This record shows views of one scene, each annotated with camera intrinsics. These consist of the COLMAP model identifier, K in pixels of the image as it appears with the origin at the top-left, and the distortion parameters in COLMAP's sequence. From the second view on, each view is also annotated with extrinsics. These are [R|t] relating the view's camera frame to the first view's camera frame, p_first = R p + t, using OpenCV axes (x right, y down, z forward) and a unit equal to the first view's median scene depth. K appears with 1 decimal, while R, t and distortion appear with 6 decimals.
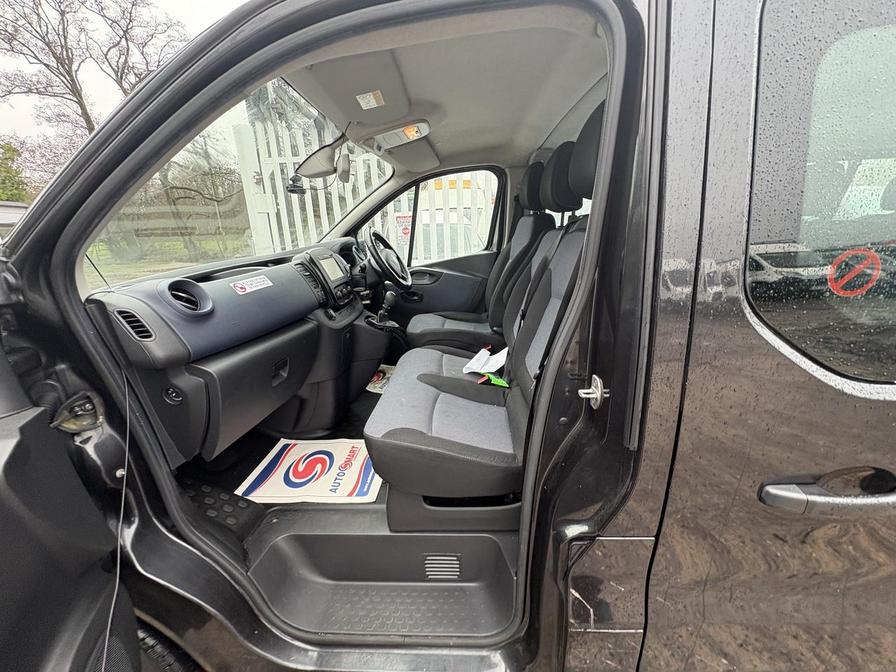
lens RADIAL K [[355.1, 0, 449.5], [0, 355.1, 335.0], [0, 0, 1]] dist [-0.000894, 0.000473]
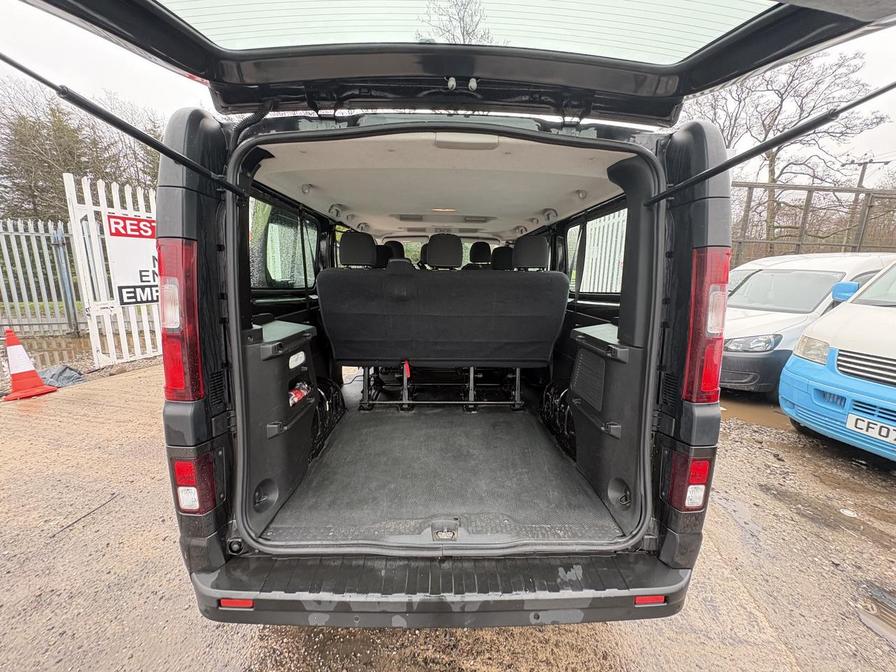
lens RADIAL K [[355.1, 0, 448.0], [0, 355.1, 335.2], [0, 0, 1]] dist [-0.000894, 0.000473]
pose [[0.078463, 0.216776, -0.973063, 2.402106], [-0.307901, 0.933621, 0.183162, -0.276552], [0.948177, 0.285236, 0.140000, 0.598883]]
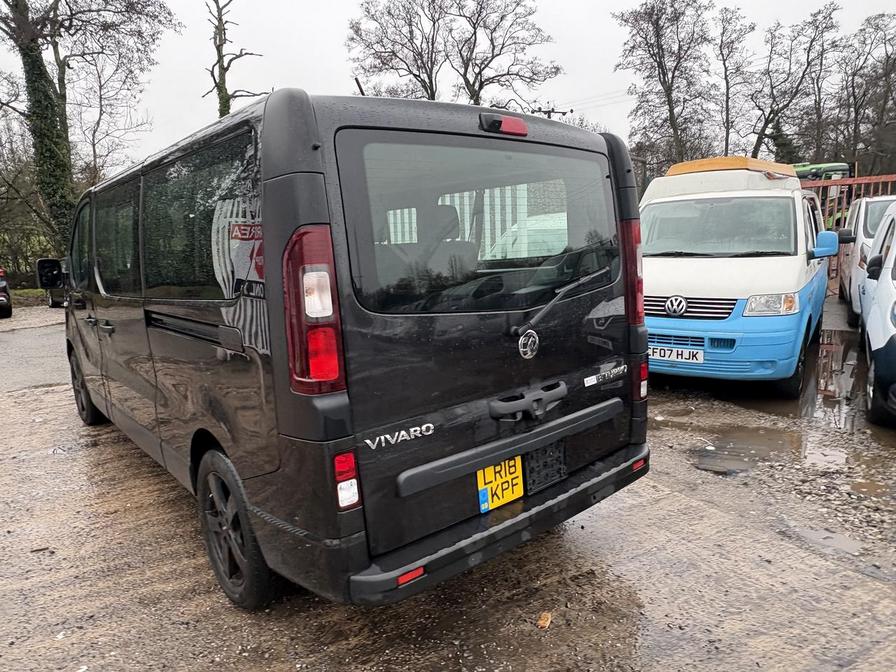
lens RADIAL K [[585.2, 0, 448.7], [0, 585.2, 336.9], [0, 0, 1]] dist [0.005107, -0.000451]
pose [[0.688357, 0.136303, -0.712451, 2.600982], [-0.202426, 0.979263, -0.008232, -0.042399], [0.696554, 0.149886, 0.701674, -0.261290]]
